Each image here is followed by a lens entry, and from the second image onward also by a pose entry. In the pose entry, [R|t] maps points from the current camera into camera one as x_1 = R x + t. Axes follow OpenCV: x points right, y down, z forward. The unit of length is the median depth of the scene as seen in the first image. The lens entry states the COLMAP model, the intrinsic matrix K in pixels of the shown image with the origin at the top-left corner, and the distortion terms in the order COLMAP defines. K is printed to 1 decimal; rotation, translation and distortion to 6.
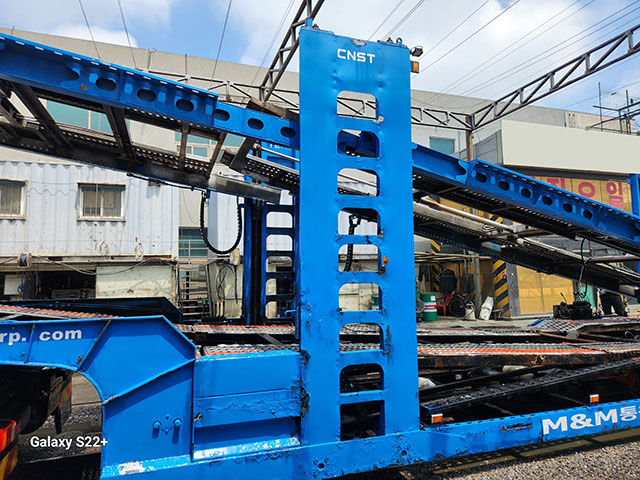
lens RADIAL K [[432.4, 0, 323.5], [0, 432.4, 236.4], [0, 0, 1]] dist [0.079228, -0.063815]
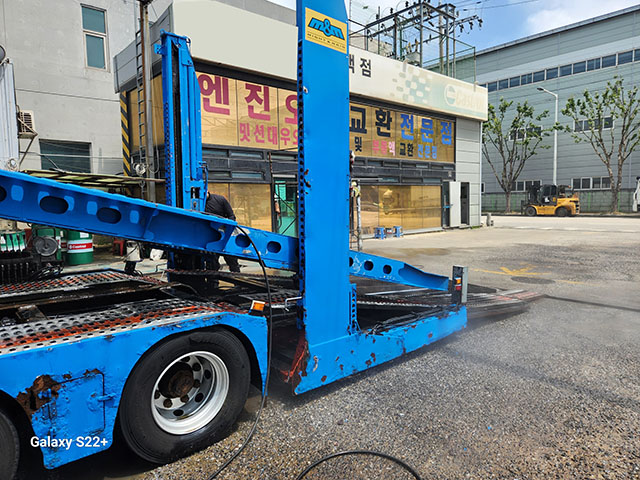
lens RADIAL K [[432.4, 0, 323.5], [0, 432.4, 236.4], [0, 0, 1]] dist [0.079228, -0.063815]
pose [[0.939204, -0.026949, 0.342300, 0.378931], [-0.033927, 0.984753, 0.170619, 0.003184], [-0.341679, -0.171859, 0.923970, 0.167576]]
